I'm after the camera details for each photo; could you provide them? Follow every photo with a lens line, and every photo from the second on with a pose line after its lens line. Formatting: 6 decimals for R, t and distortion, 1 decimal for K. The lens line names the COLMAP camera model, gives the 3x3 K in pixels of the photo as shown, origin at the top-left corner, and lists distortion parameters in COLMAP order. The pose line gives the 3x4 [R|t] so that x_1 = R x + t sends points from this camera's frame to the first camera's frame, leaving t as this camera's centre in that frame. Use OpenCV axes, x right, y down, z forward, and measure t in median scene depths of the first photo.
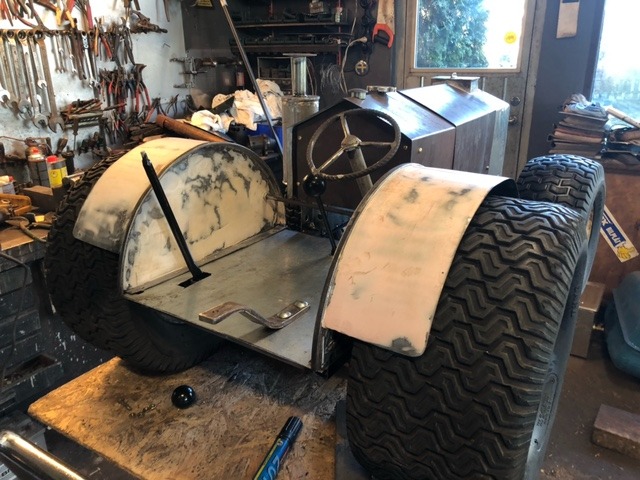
lens RADIAL K [[521.7, 0, 320.3], [0, 521.7, 238.2], [0, 0, 1]] dist [0.007298, -0.000799]
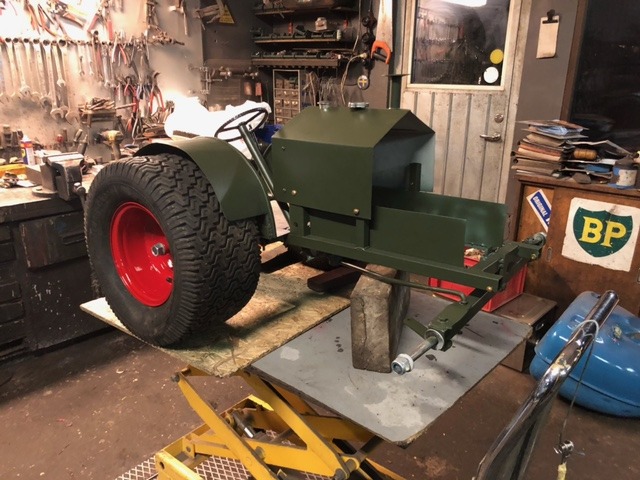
lens RADIAL K [[521.7, 0, 319.9], [0, 521.7, 241.1], [0, 0, 1]] dist [0.007298, -0.000799]
pose [[0.980921, 0.086200, -0.174250, 0.233982], [-0.091379, 0.995575, -0.021909, 0.030681], [0.171591, 0.037414, 0.984458, -0.055246]]
